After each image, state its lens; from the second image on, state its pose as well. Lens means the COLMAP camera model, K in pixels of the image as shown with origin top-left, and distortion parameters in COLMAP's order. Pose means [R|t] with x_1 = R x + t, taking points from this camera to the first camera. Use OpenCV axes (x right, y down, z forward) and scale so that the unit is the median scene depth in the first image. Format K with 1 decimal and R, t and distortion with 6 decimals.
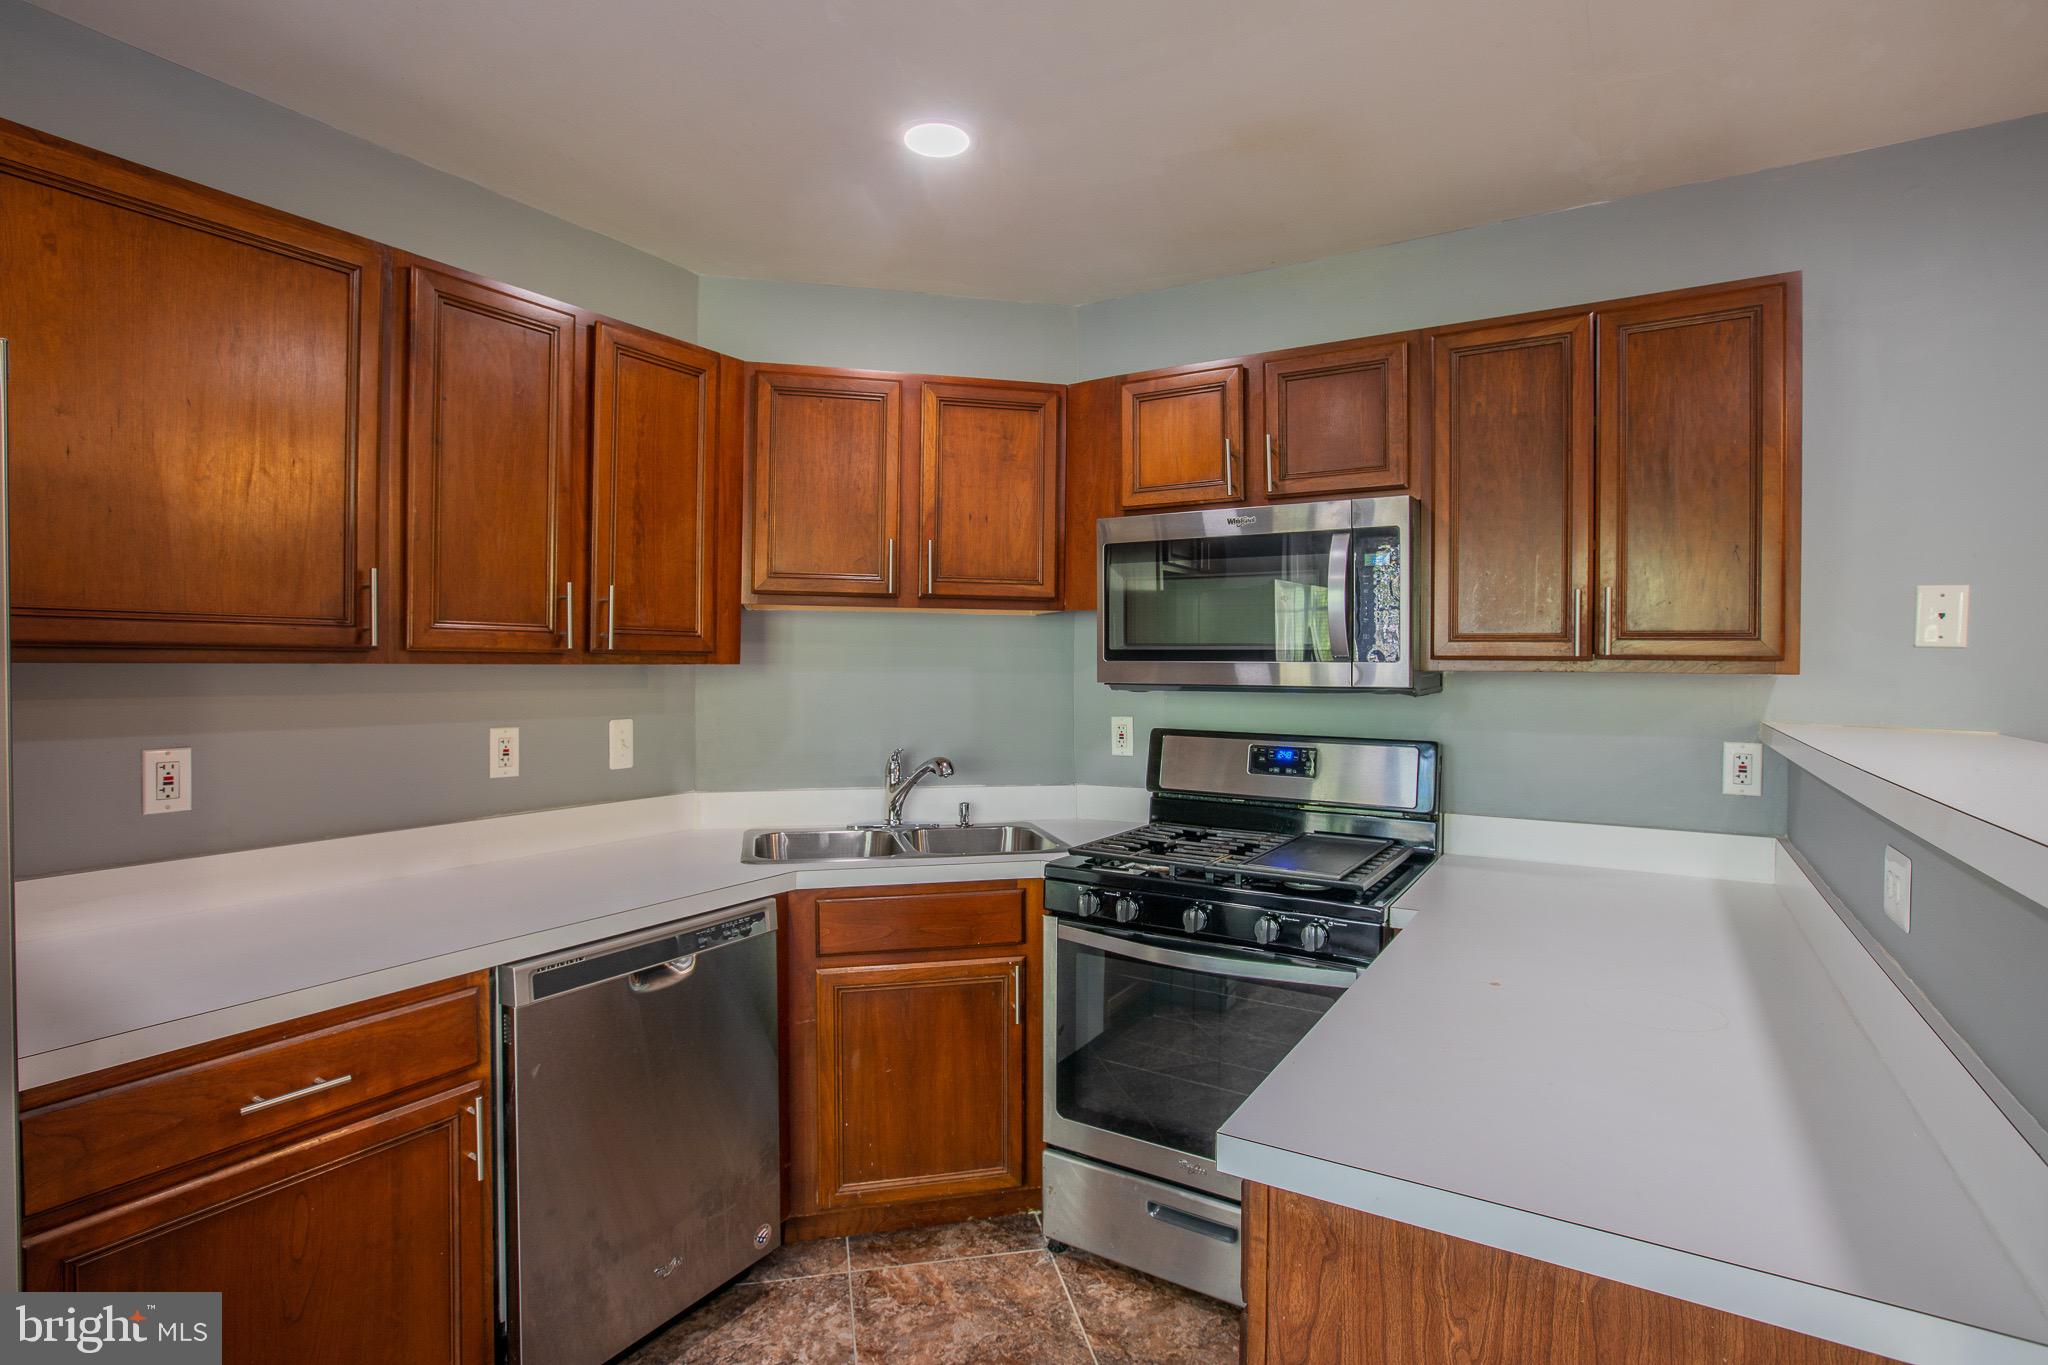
lens RADIAL K [[1045.8, 0, 1030.9], [0, 1045.8, 637.2], [0, 0, 1]] dist [-0.055211, 0.039413]
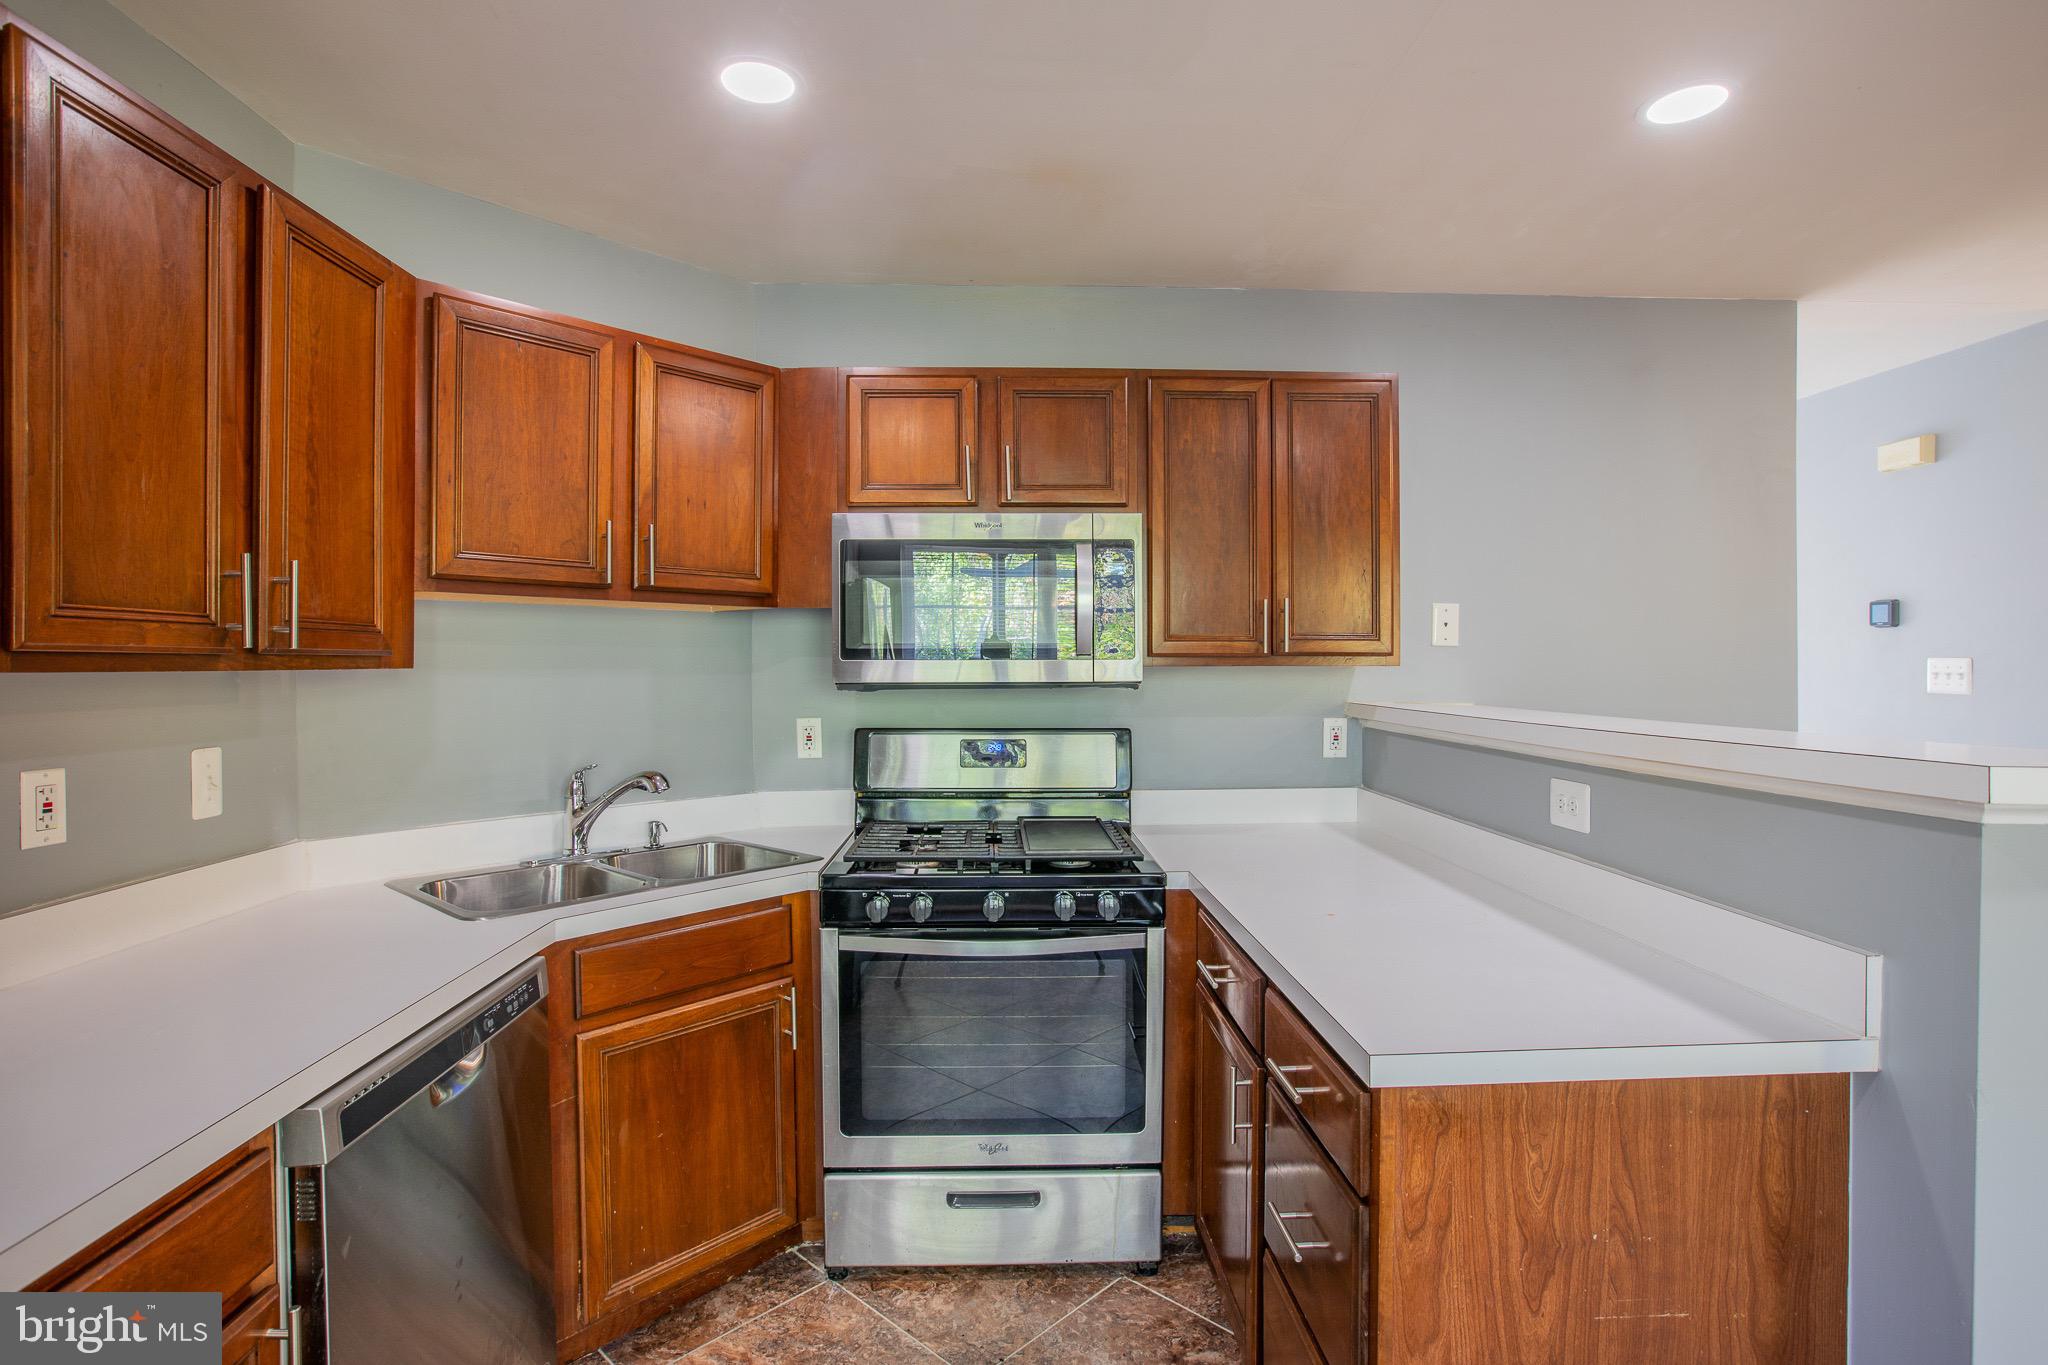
lens RADIAL K [[1045.8, 0, 1030.9], [0, 1045.8, 637.2], [0, 0, 1]] dist [-0.055211, 0.039413]
pose [[0.819274, 0.004803, 0.573382, -0.375457], [-0.004741, 0.999987, -0.001602, 0.002344], [-0.573382, -0.001406, 0.819287, 0.117082]]
